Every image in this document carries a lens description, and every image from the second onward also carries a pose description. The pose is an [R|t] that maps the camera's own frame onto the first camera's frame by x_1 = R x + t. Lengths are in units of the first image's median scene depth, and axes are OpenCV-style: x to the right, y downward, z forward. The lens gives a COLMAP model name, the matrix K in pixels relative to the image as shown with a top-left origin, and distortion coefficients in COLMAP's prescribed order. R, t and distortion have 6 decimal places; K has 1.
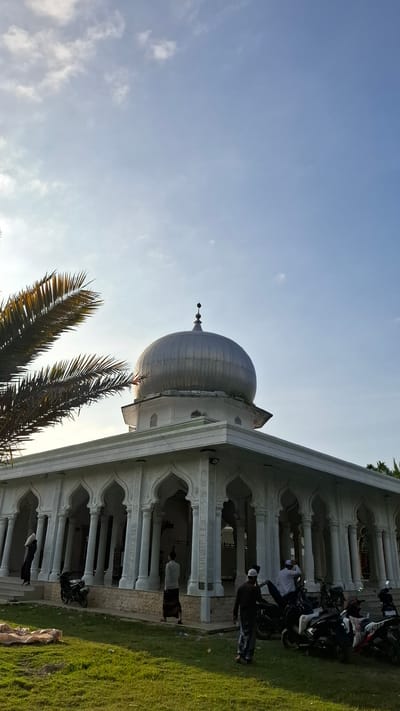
lens RADIAL K [[491.6, 0, 200.0], [0, 491.6, 355.5], [0, 0, 1]] dist [0.029095, -0.001472]
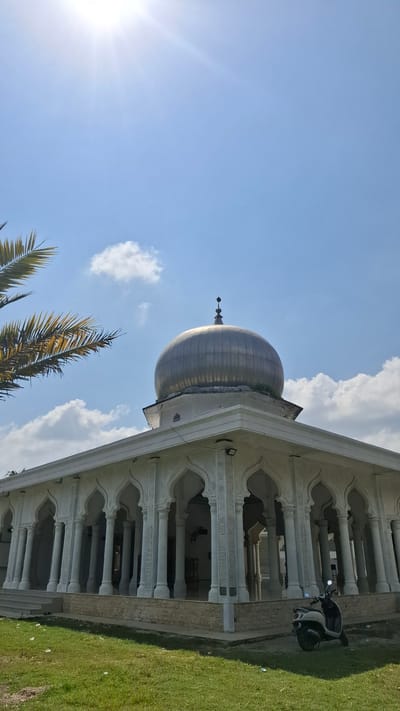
lens RADIAL K [[491.6, 0, 200.0], [0, 491.6, 355.5], [0, 0, 1]] dist [0.029095, -0.001472]
pose [[0.995494, -0.064942, -0.069095, 0.040184], [0.063721, 0.997773, -0.019727, 0.045247], [0.070222, 0.015235, 0.997415, 0.080418]]
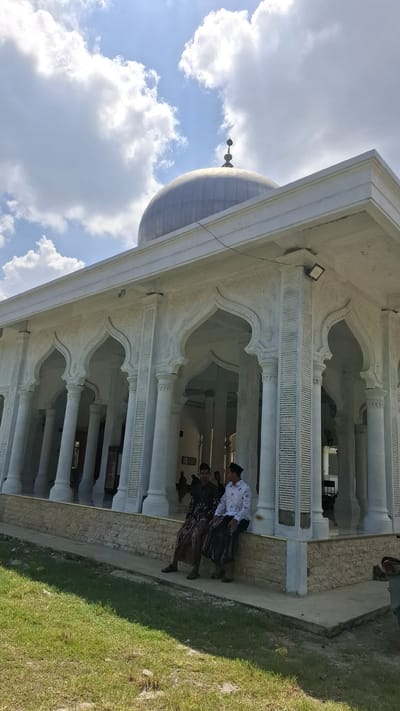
lens RADIAL K [[484.2, 0, 186.3], [0, 484.2, 357.1], [0, 0, 1]] dist [0.040841, -0.003782]
pose [[0.999027, 0.037334, -0.023470, -0.068535], [-0.033444, 0.988336, 0.148573, 0.198567], [0.028743, -0.147643, 0.988623, 0.447614]]
